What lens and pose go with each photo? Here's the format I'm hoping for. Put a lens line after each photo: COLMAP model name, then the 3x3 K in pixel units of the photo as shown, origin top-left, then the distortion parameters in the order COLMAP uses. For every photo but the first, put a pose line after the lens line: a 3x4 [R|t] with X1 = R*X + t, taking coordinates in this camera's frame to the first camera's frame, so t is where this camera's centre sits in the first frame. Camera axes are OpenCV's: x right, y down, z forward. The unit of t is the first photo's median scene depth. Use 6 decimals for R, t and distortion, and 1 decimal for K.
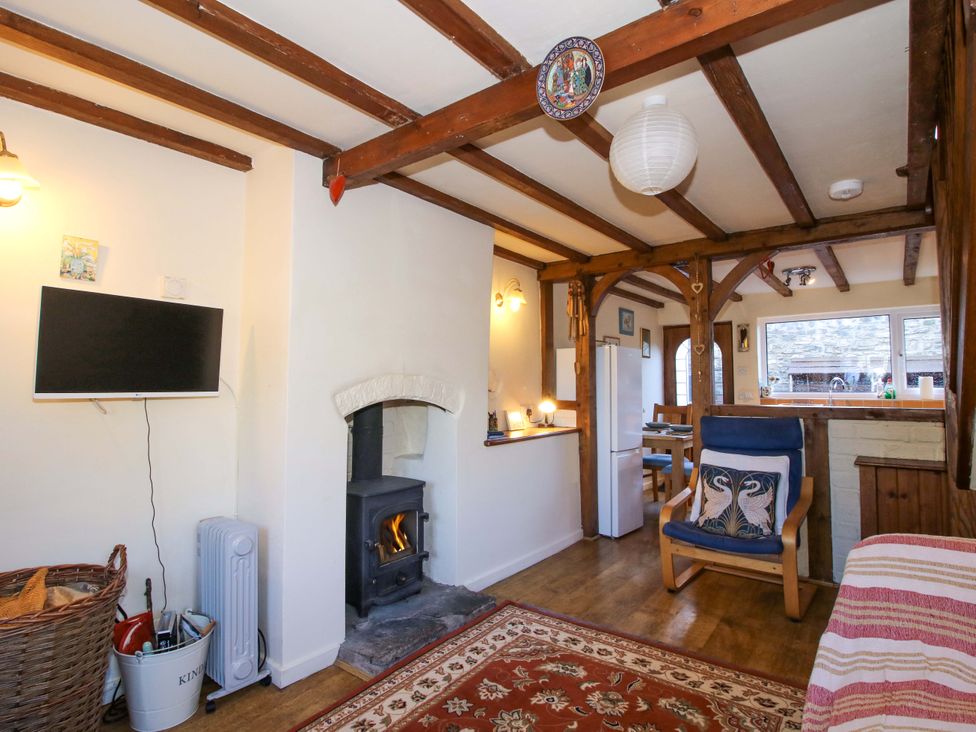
lens RADIAL K [[507.6, 0, 484.1], [0, 507.6, 358.1], [0, 0, 1]] dist [-0.001505, -0.013104]
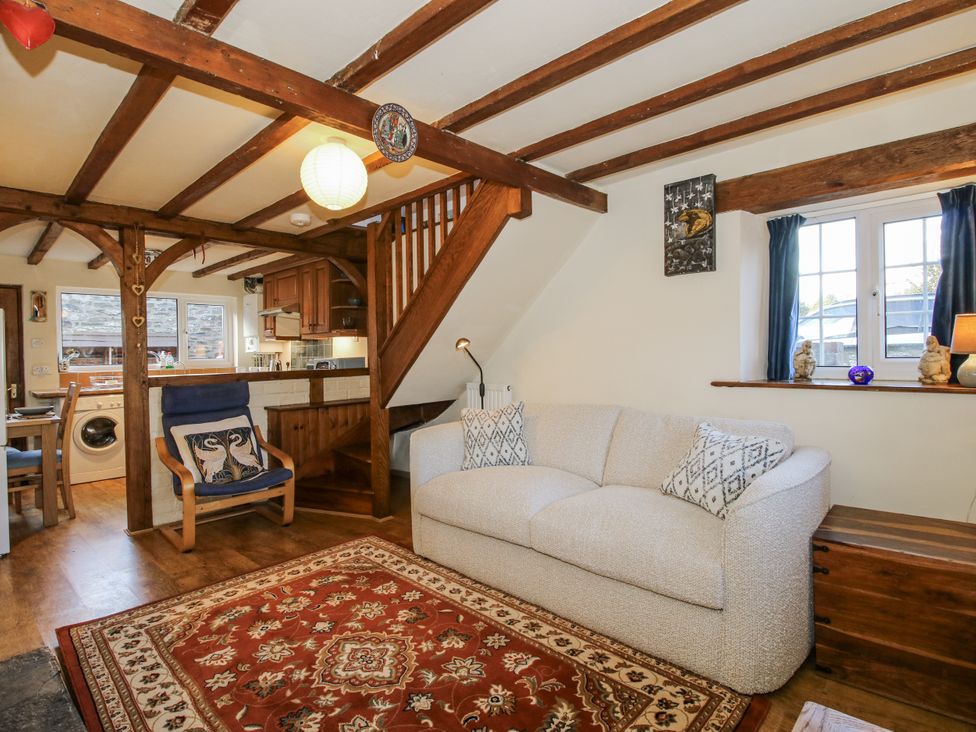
lens RADIAL K [[507.6, 0, 485.5], [0, 507.6, 358.9], [0, 0, 1]] dist [-0.001505, -0.013104]
pose [[0.078466, -0.019492, 0.996726, -0.401247], [-0.035257, 0.999129, 0.022314, 0.004040], [-0.996293, -0.036892, 0.077710, 0.174294]]
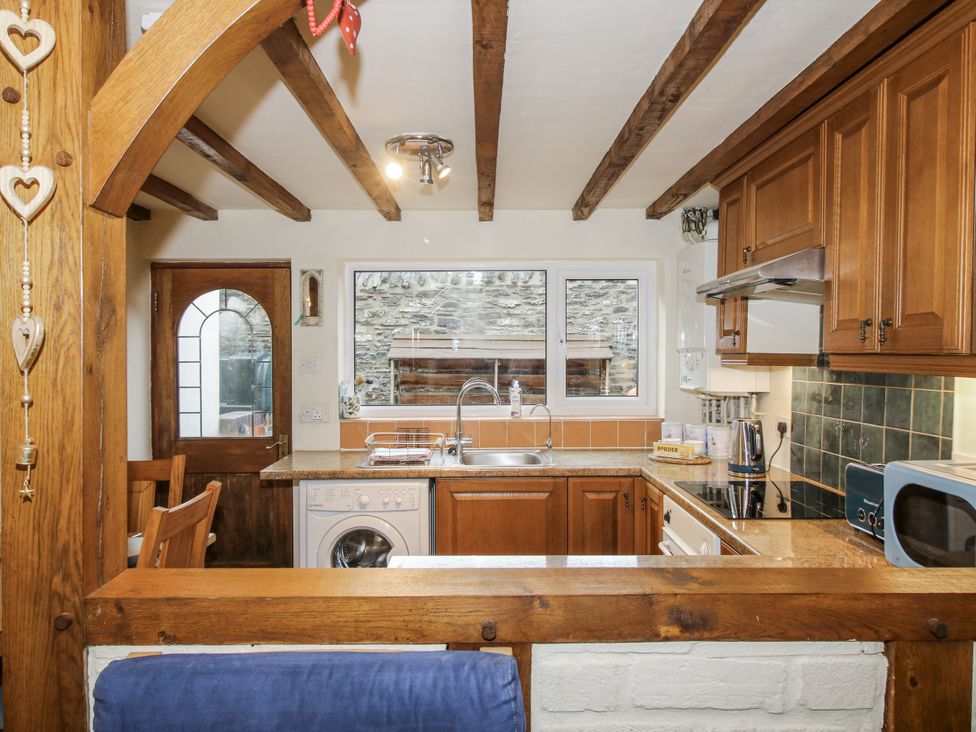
lens RADIAL K [[663.0, 0, 479.6], [0, 663.0, 363.0], [0, 0, 1]] dist [0.000415, -0.005344]
pose [[0.777904, -0.014963, 0.628205, 0.291874], [-0.027368, 0.997961, 0.057660, -0.025420], [-0.627787, -0.062047, 0.775908, 0.501315]]
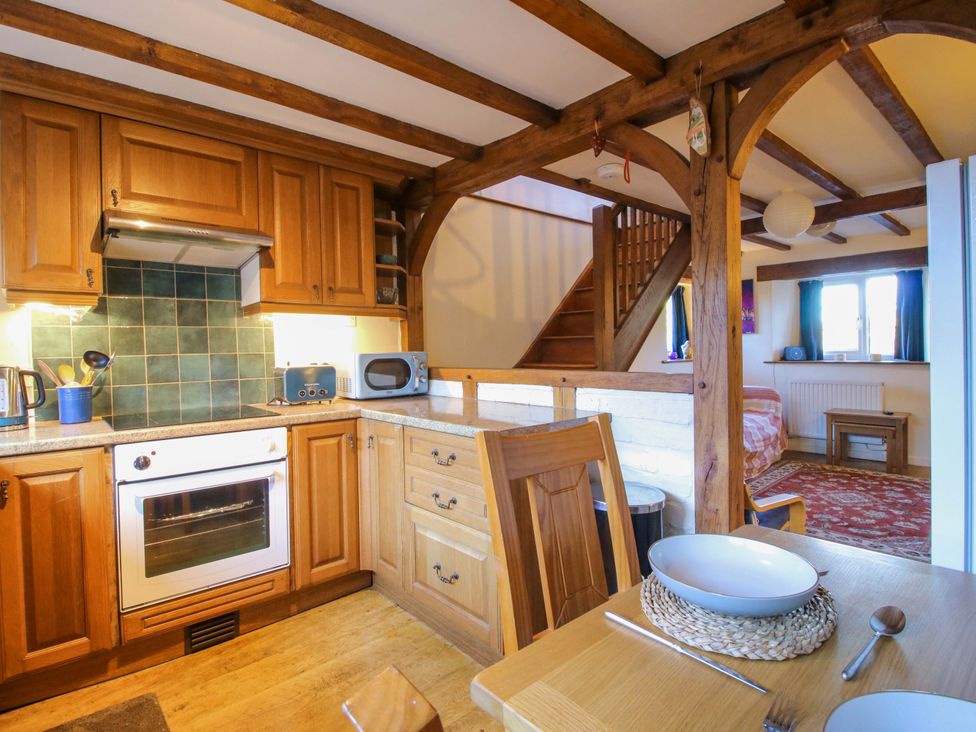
lens RADIAL K [[507.6, 0, 485.8], [0, 507.6, 360.4], [0, 0, 1]] dist [-0.001505, -0.013104]
pose [[-0.991426, 0.008397, 0.130397, 0.483211], [0.004584, 0.999554, -0.029515, 0.070045], [-0.130587, -0.028665, -0.991022, 1.185830]]
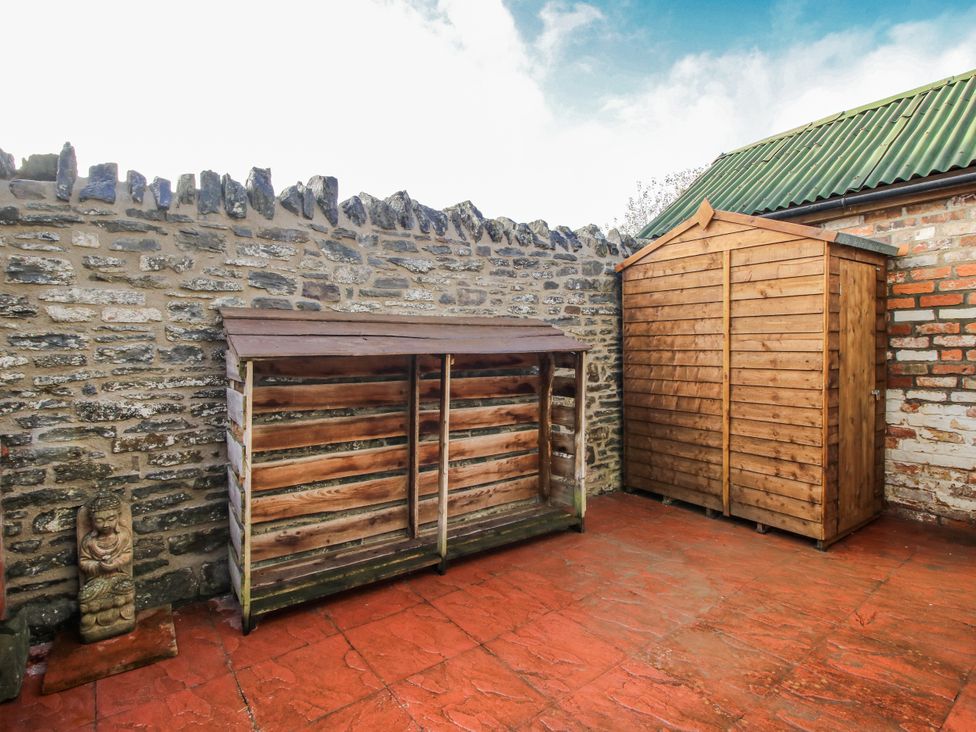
lens RADIAL K [[507.6, 0, 483.8], [0, 507.6, 362.8], [0, 0, 1]] dist [-0.001505, -0.013104]
pose [[0.256576, -0.038548, 0.965755, 0.625379], [-0.031061, 0.998359, 0.048101, 0.026629], [-0.966025, -0.042339, 0.254958, 1.381055]]
